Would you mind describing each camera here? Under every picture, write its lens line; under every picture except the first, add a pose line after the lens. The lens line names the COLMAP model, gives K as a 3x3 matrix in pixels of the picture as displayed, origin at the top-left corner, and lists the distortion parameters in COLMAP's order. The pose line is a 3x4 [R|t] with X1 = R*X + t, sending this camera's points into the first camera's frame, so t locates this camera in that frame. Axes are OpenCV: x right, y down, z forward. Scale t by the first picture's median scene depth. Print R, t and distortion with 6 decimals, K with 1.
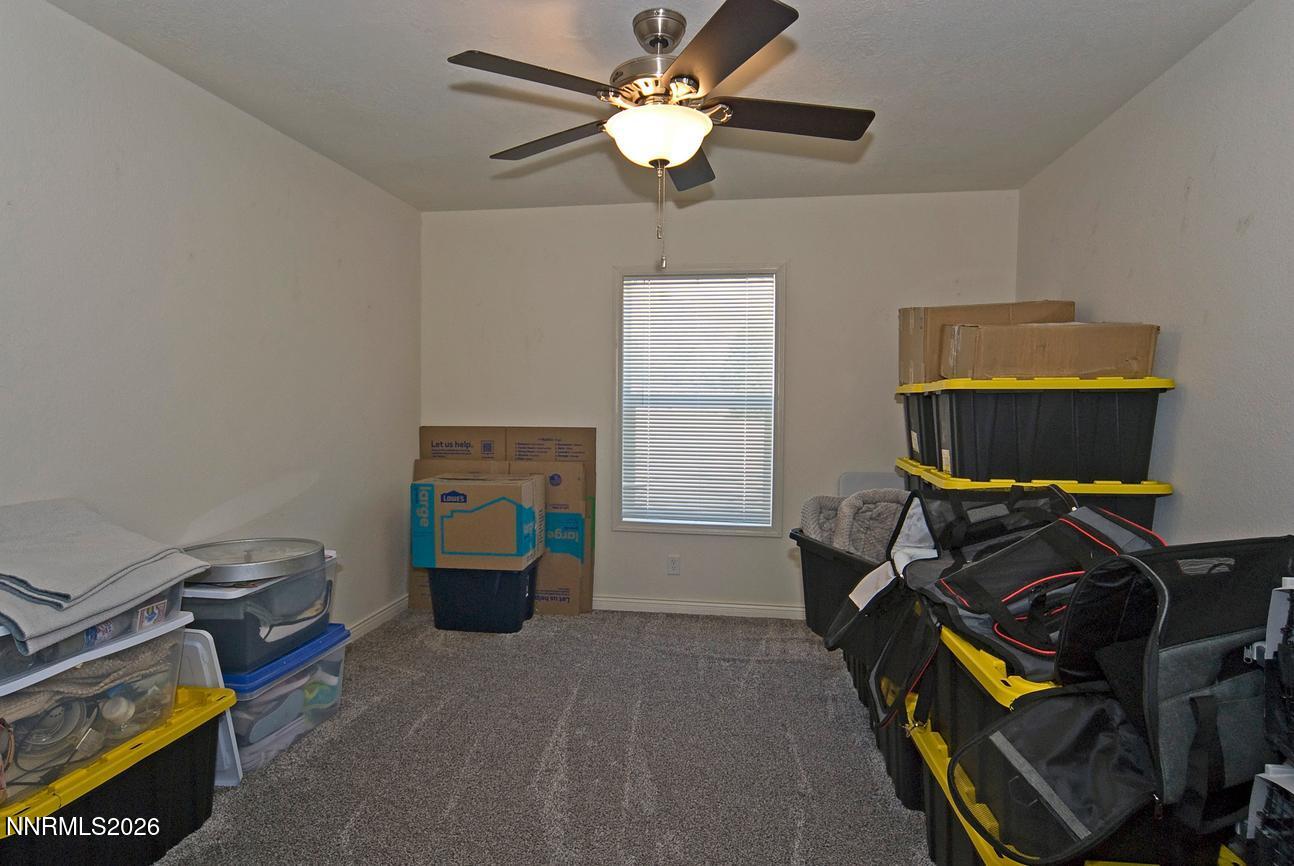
lens RADIAL K [[699.5, 0, 645.7], [0, 699.5, 434.6], [0, 0, 1]] dist [-0.011278, 0.003264]
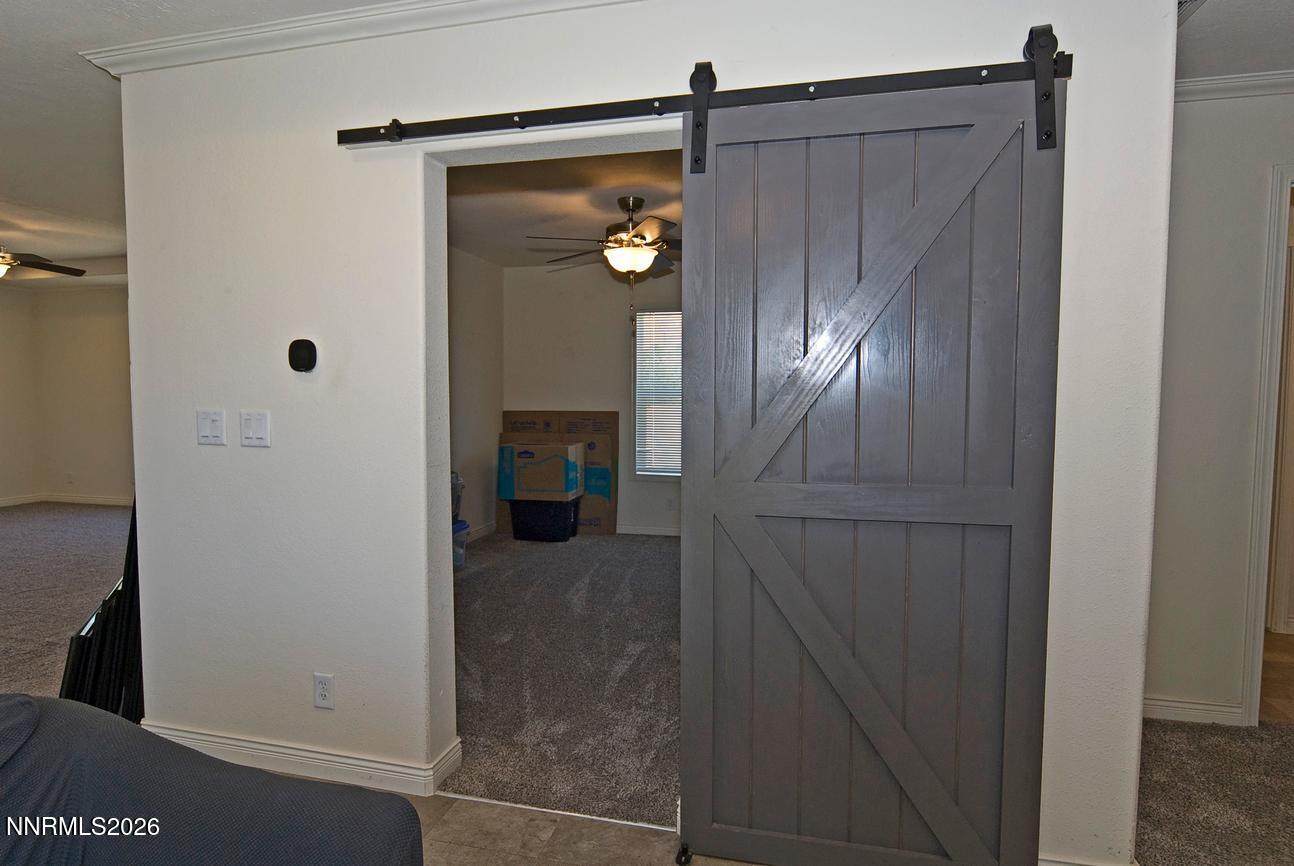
lens RADIAL K [[699.5, 0, 642.4], [0, 699.5, 435.5], [0, 0, 1]] dist [-0.011278, 0.003264]
pose [[0.995656, 0.003305, -0.093051, 0.127688], [-0.002294, 0.999937, 0.010975, 0.027133], [0.093082, -0.010714, 0.995601, -0.521065]]
